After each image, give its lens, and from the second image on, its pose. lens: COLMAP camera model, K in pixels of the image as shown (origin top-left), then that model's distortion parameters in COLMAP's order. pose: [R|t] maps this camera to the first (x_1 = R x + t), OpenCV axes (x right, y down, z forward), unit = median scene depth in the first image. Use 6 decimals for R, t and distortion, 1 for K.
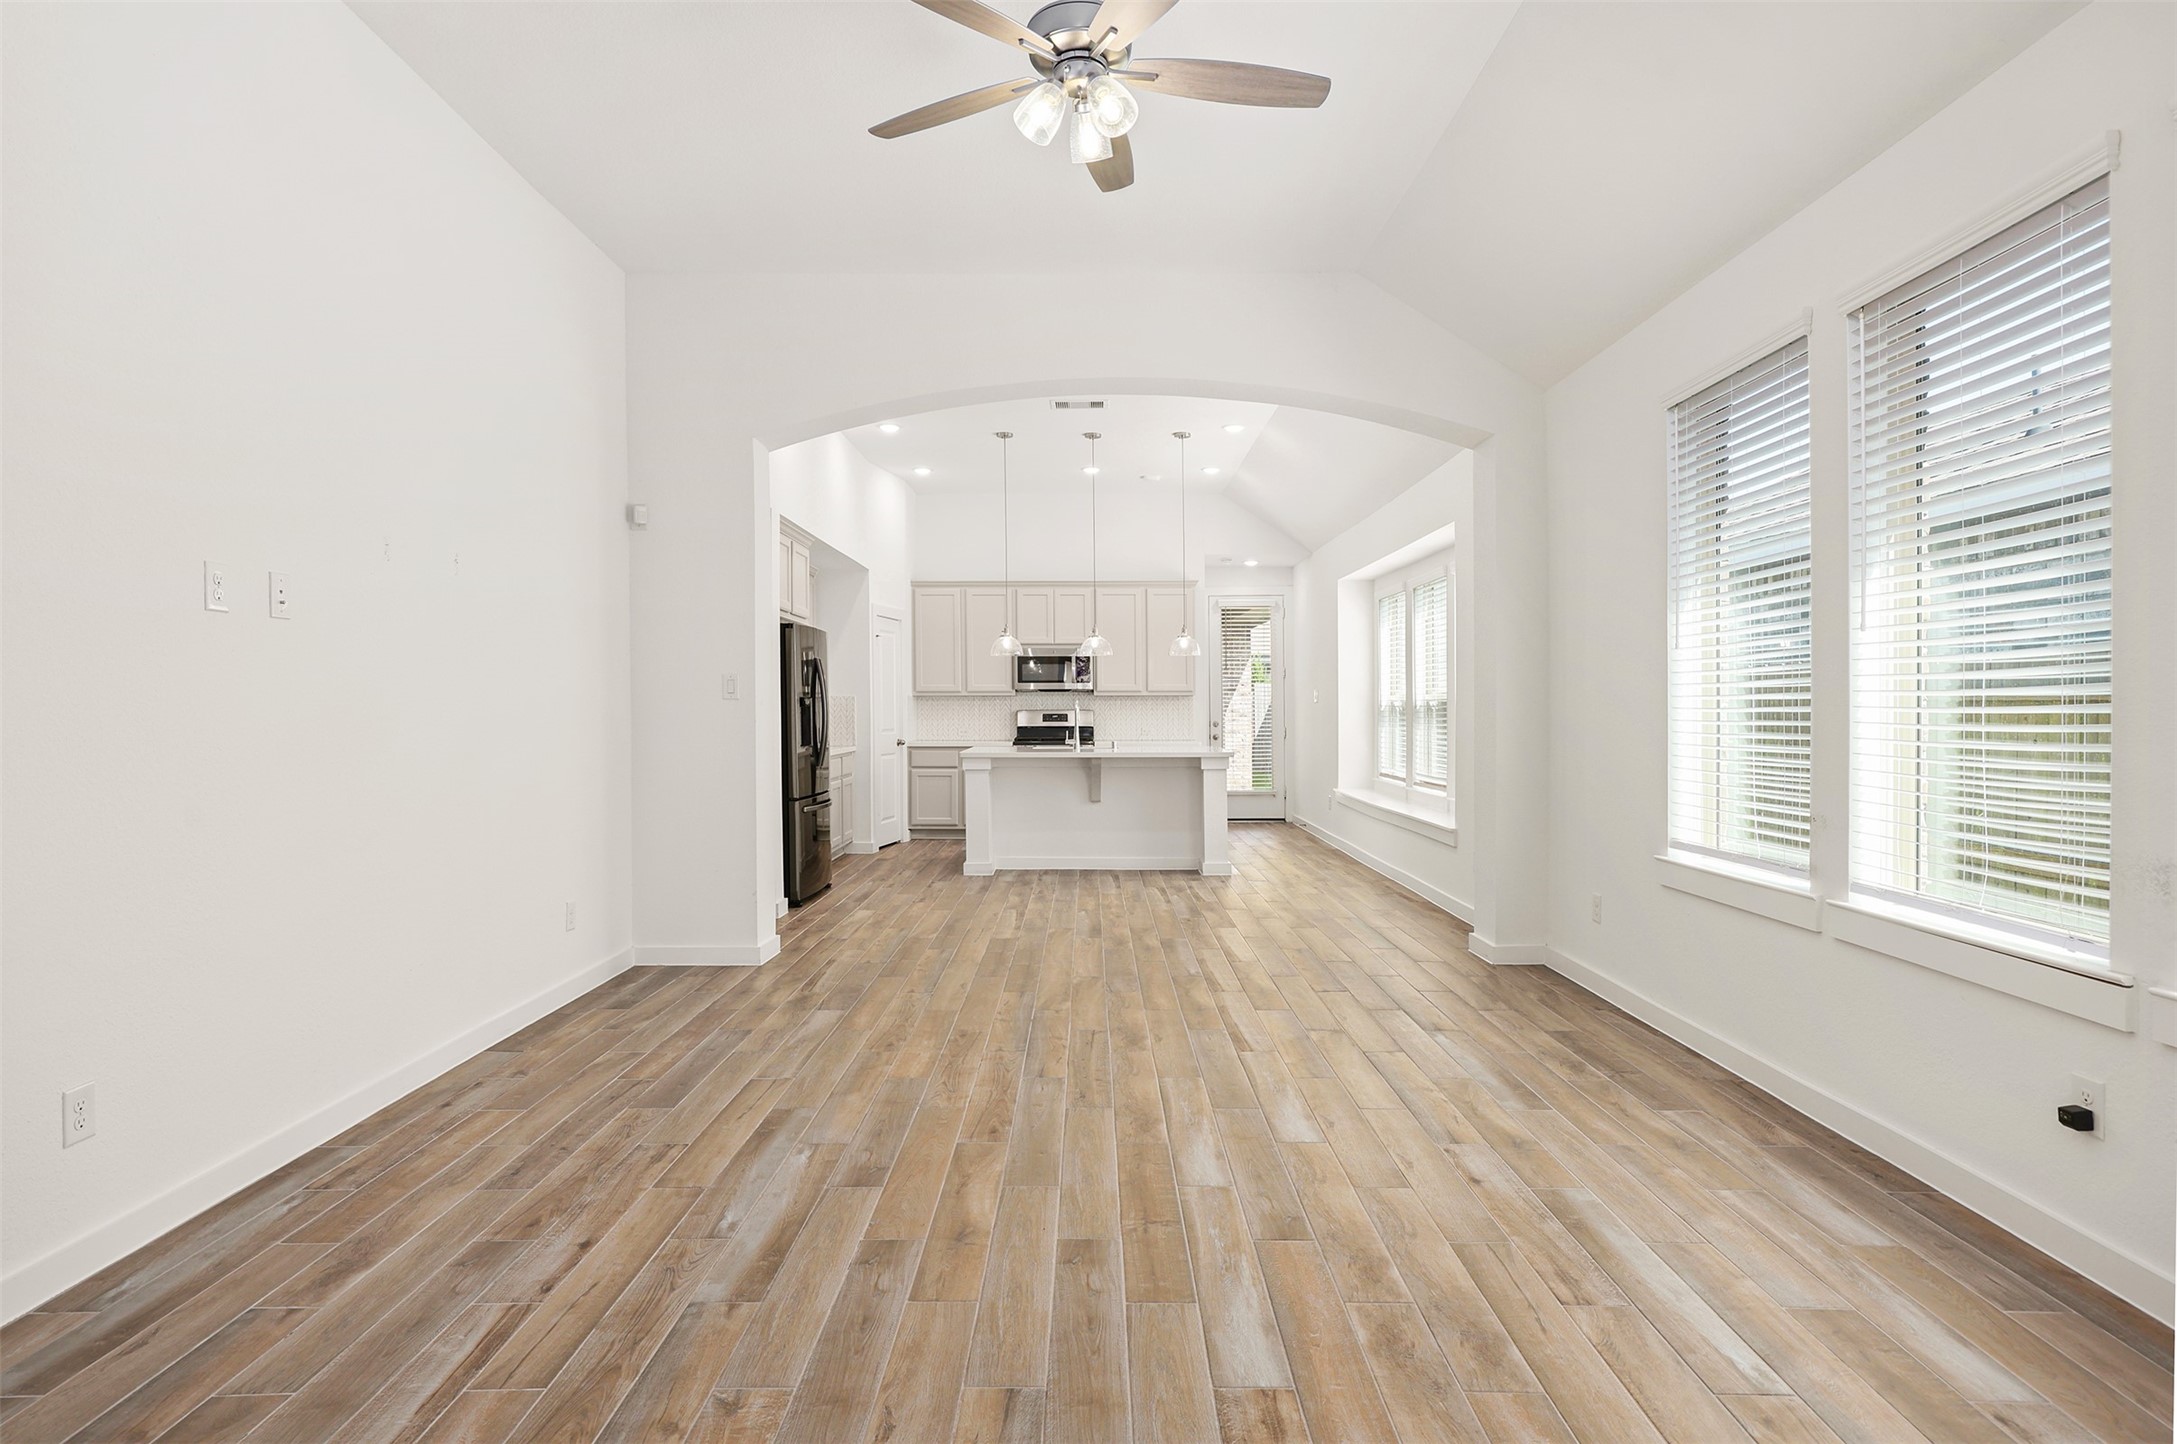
lens RADIAL K [[1198.4, 0, 1088.5], [0, 1198.4, 722.0], [0, 0, 1]] dist [0.026117, 0.000119]
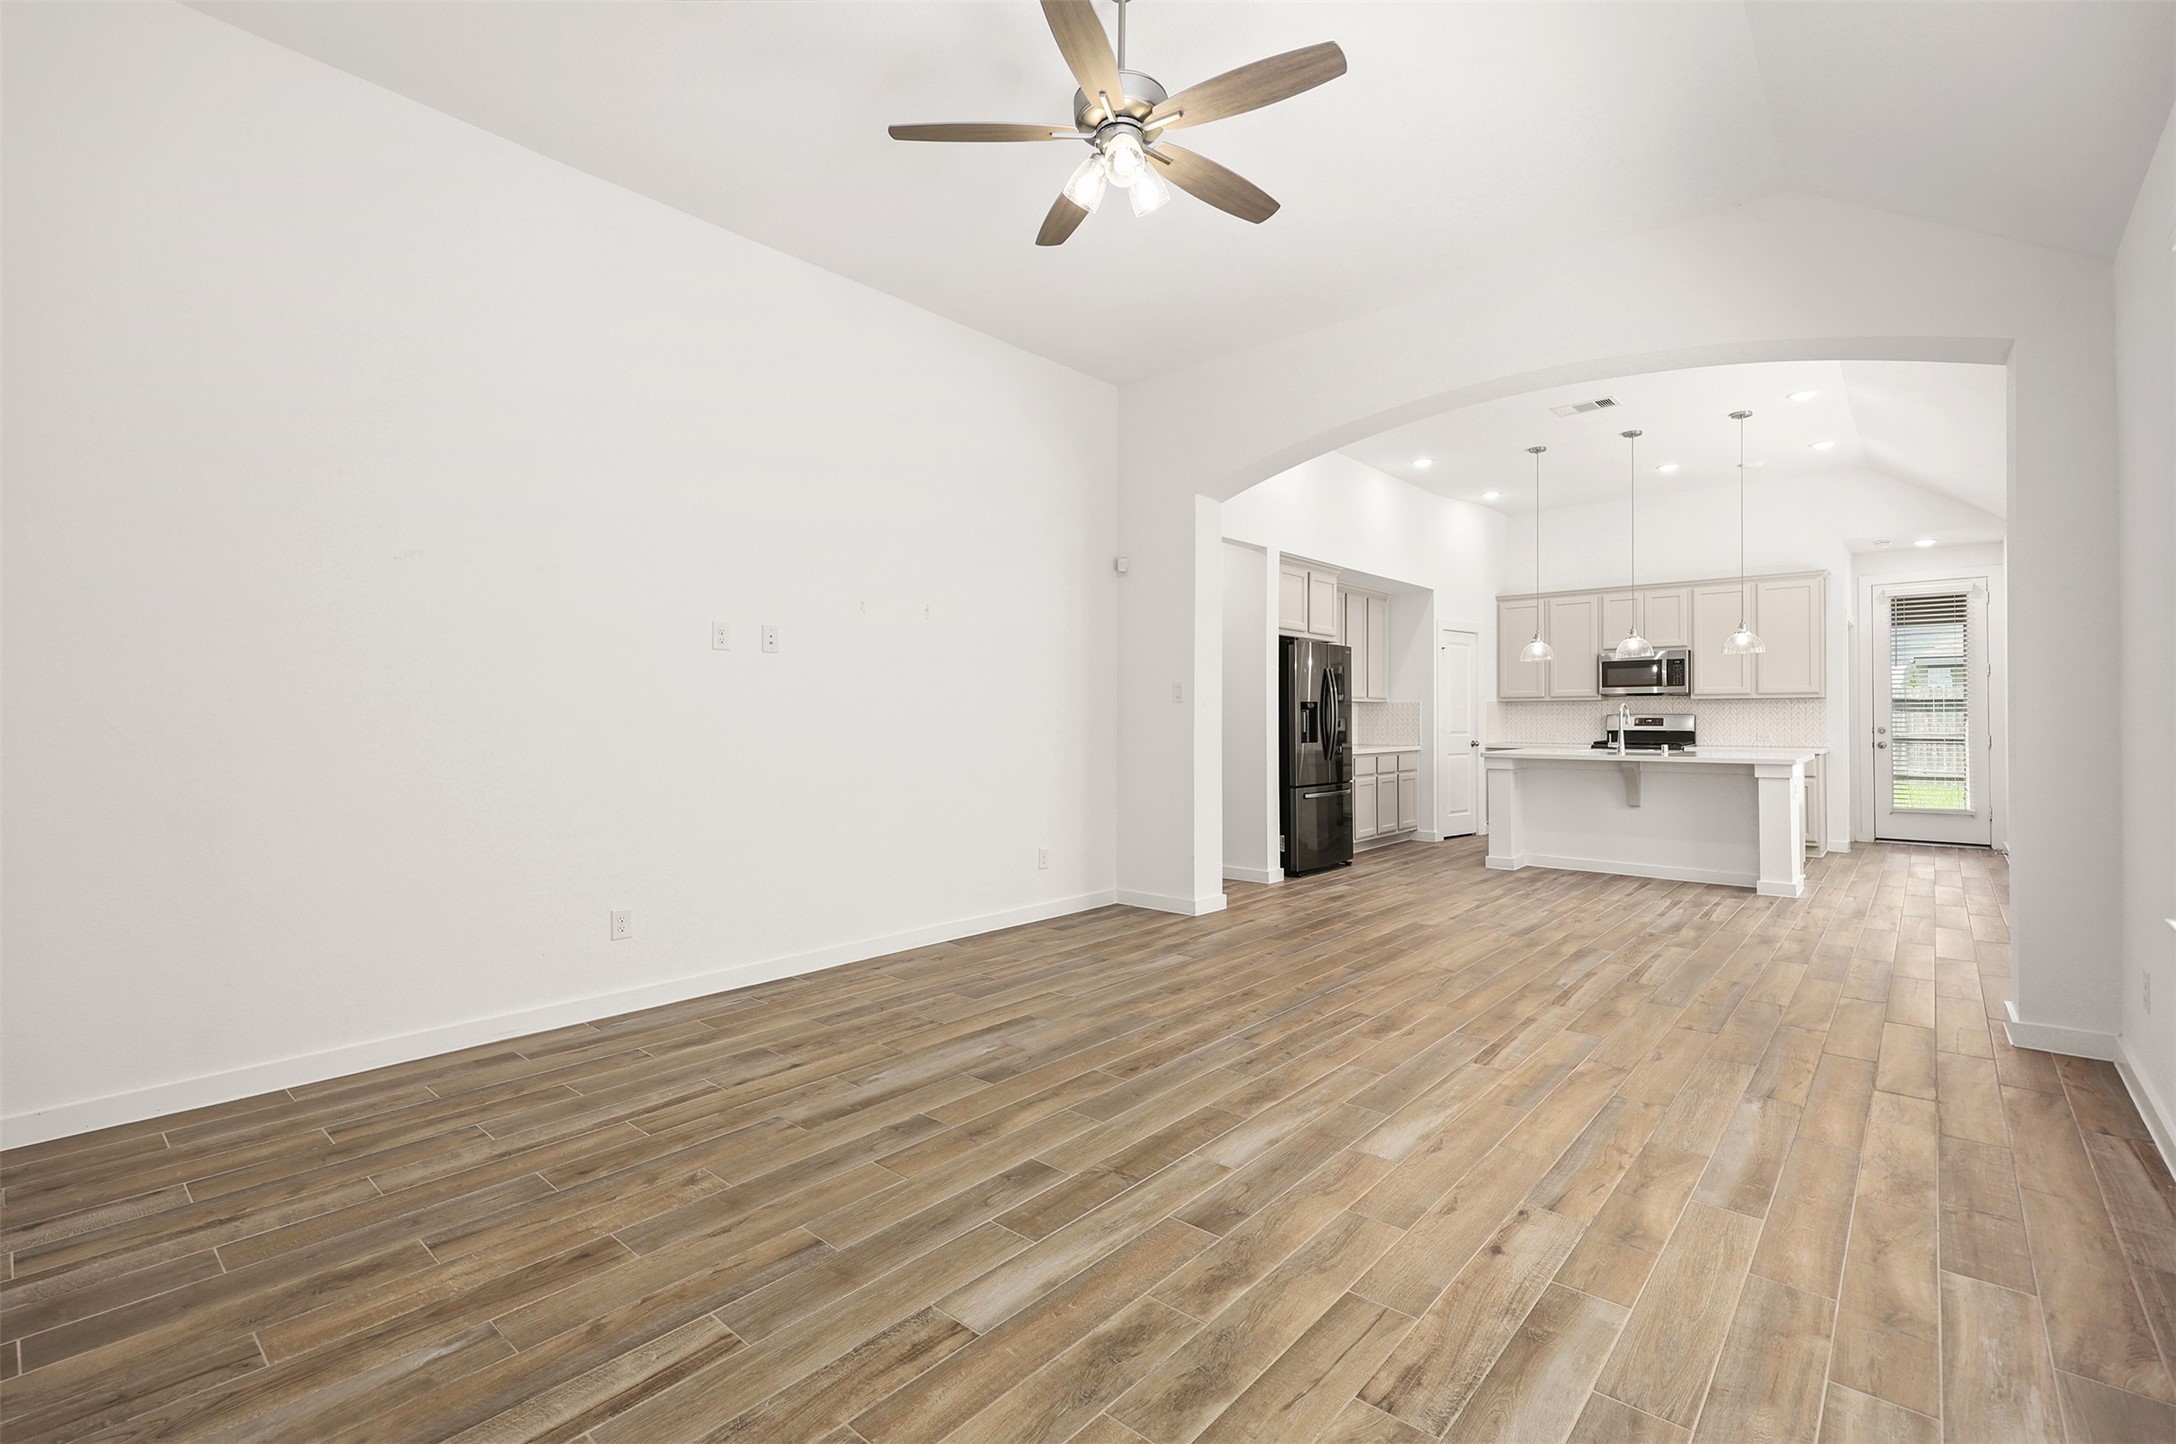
lens RADIAL K [[977.8, 0, 1073.7], [0, 977.8, 713.8], [0, 0, 1]] dist [-0.001055, 0.006976]
pose [[0.750970, -0.004781, -0.660319, 0.469131], [-0.006428, 0.999873, -0.014550, 0.013673], [0.660305, 0.015171, 0.750844, 0.240405]]
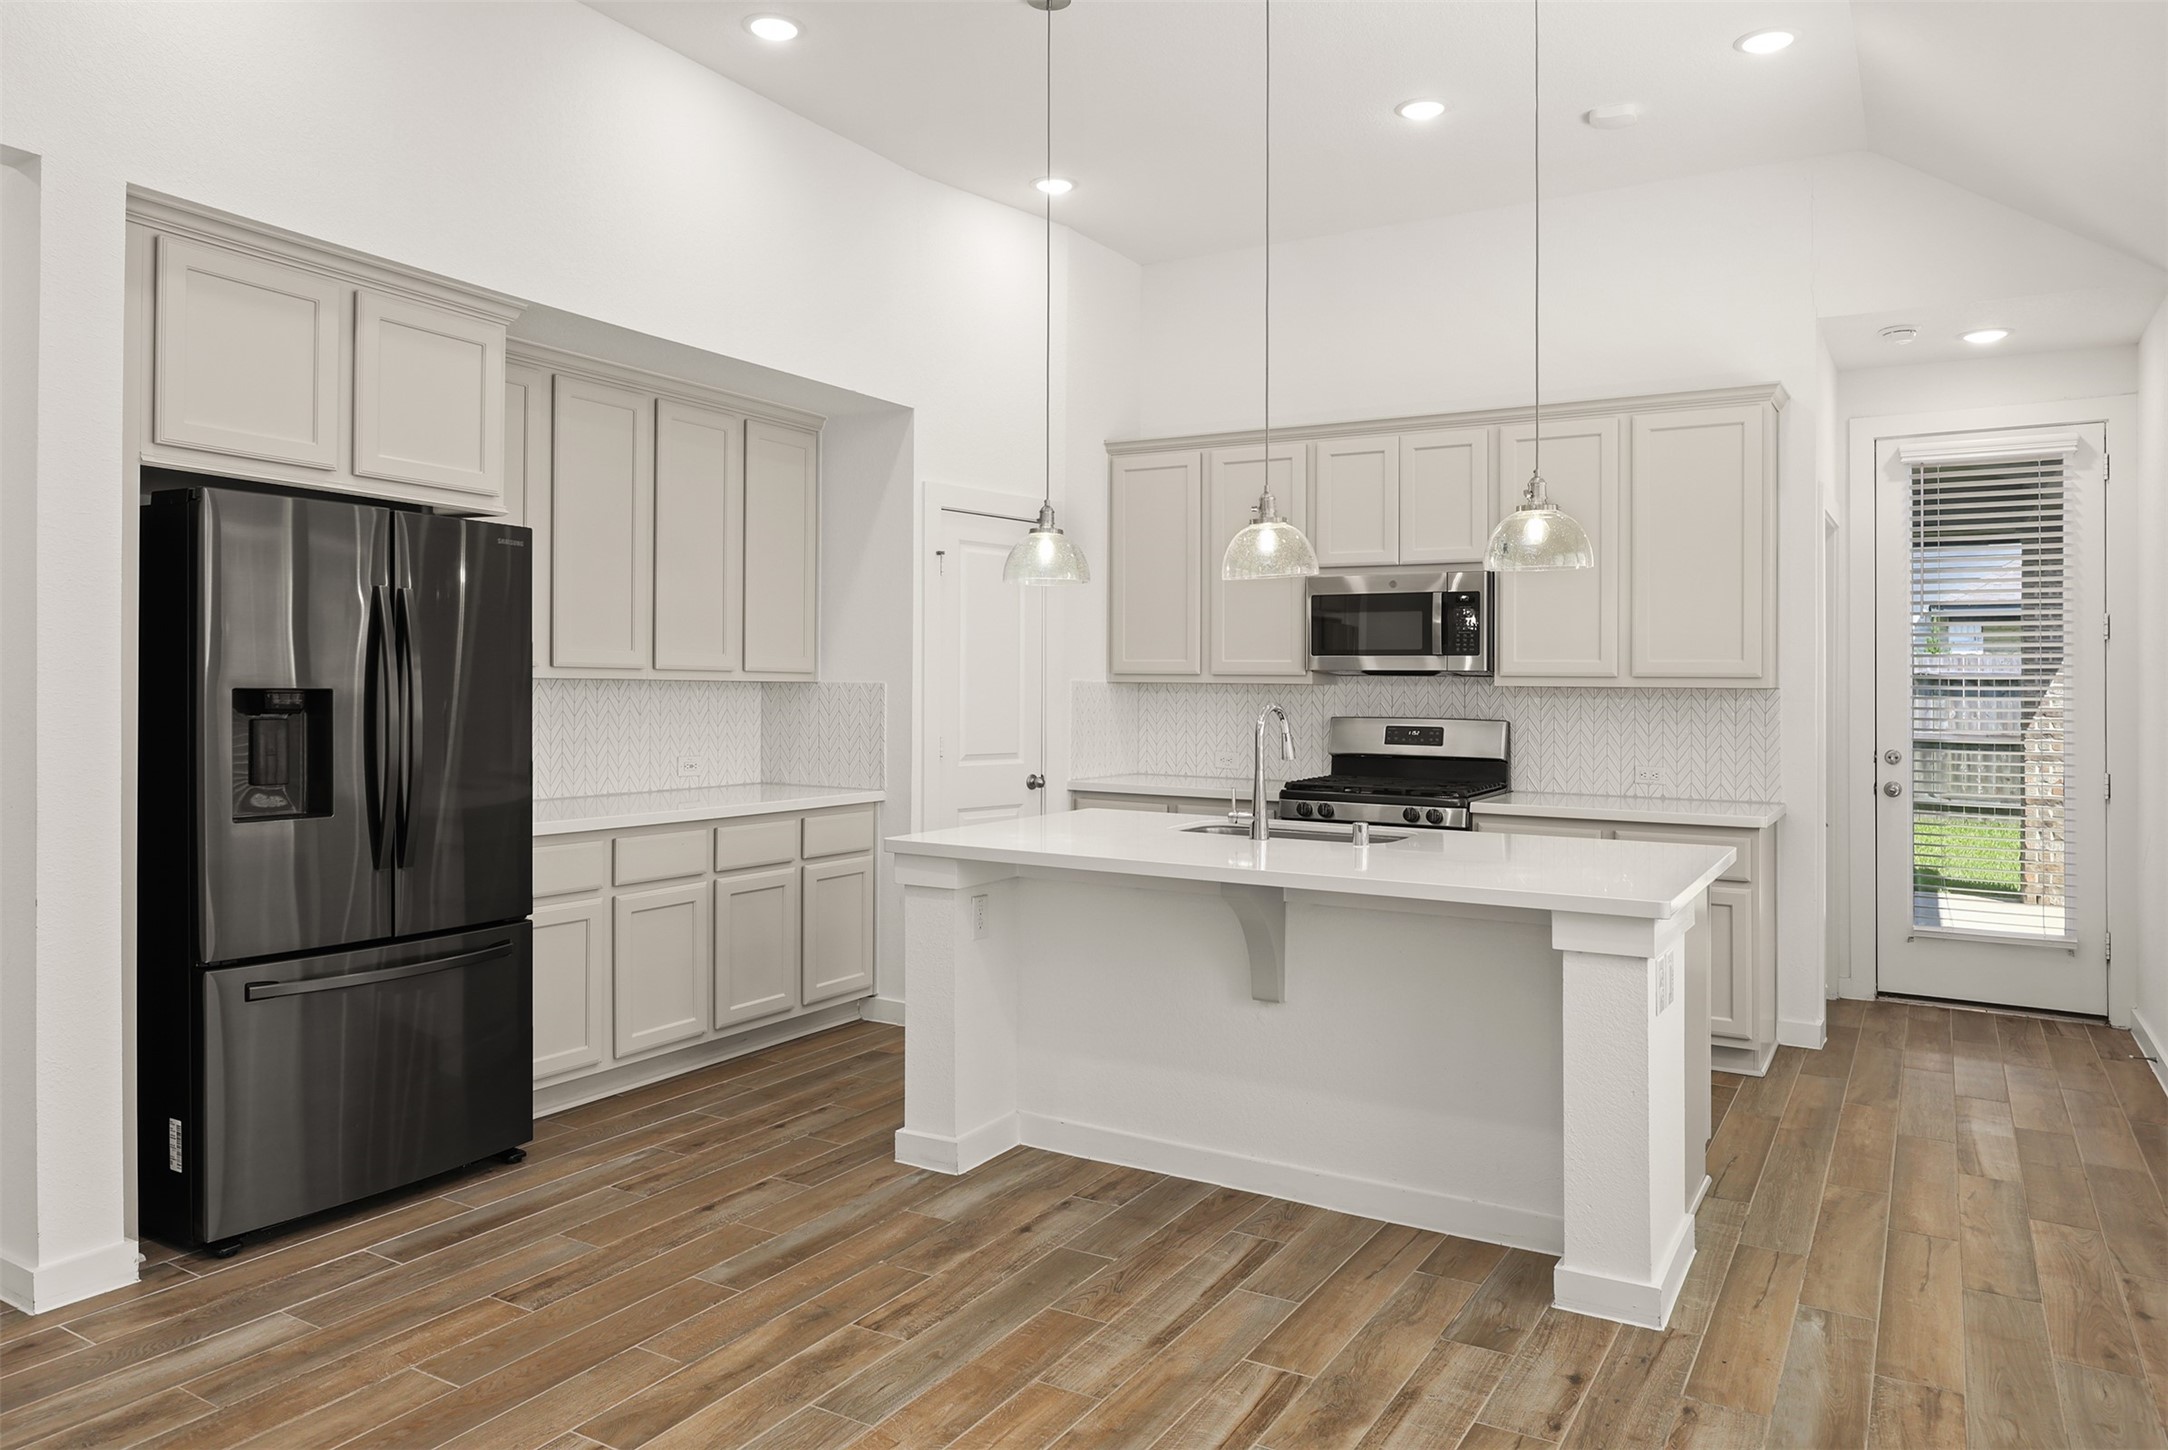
lens RADIAL K [[1445.8, 0, 1047.2], [0, 1445.8, 664.1], [0, 0, 1]] dist [0.026635, -0.000794]
pose [[0.850884, 0.002033, -0.525350, 0.420672], [-0.017810, 0.999529, -0.024978, -0.043835], [0.525052, 0.030610, 0.850520, 1.513181]]
